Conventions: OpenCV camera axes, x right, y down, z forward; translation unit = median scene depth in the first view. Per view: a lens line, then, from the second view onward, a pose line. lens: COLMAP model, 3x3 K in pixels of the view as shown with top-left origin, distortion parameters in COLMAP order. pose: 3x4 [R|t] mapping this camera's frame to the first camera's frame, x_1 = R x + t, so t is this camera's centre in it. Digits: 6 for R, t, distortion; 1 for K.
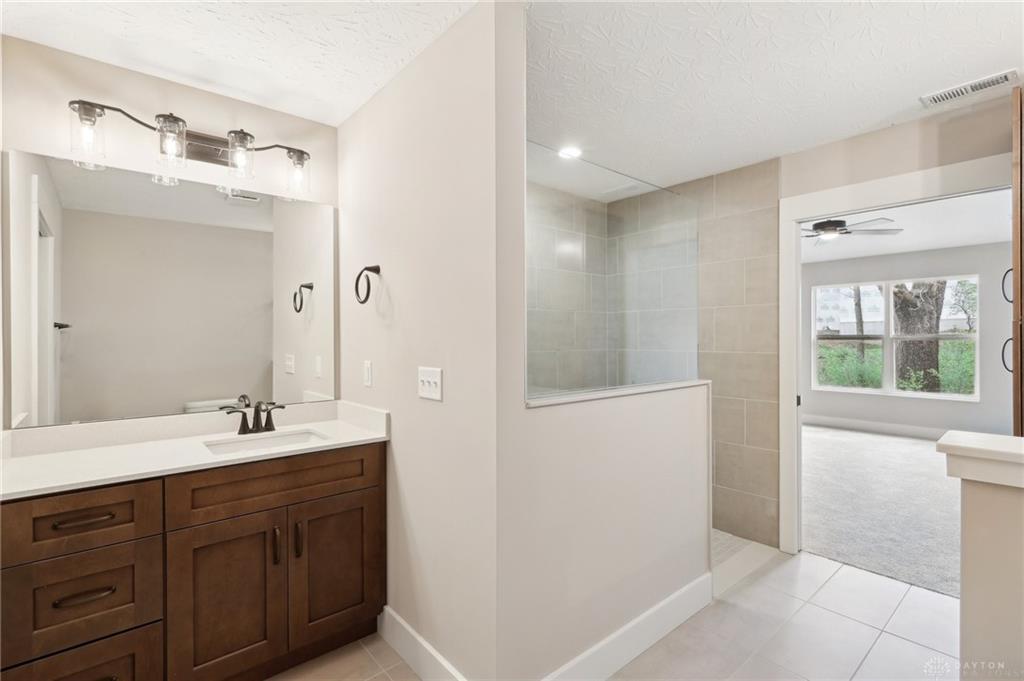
lens RADIAL K [[484.1, 0, 497.0], [0, 484.1, 340.5], [0, 0, 1]] dist [0.001089, 0.000775]
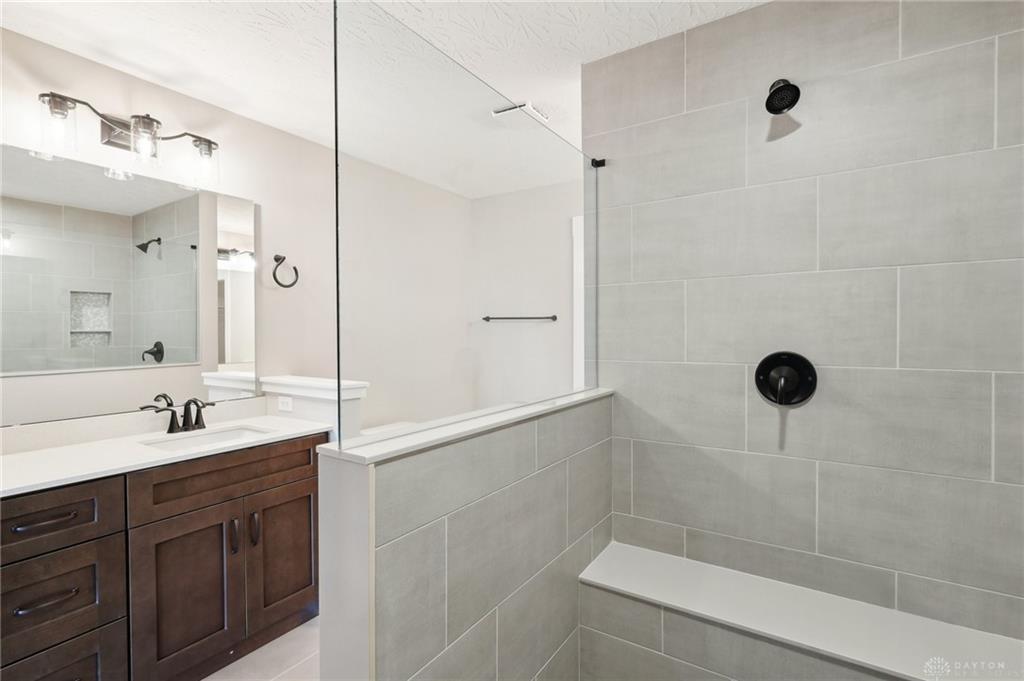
lens RADIAL K [[484.1, 0, 505.2], [0, 484.1, 339.5], [0, 0, 1]] dist [0.001089, 0.000775]
pose [[0.960189, -0.006232, 0.279280, -0.155966], [0.005051, 0.999975, 0.004948, 0.003185], [-0.279304, -0.003341, 0.960197, -0.126069]]
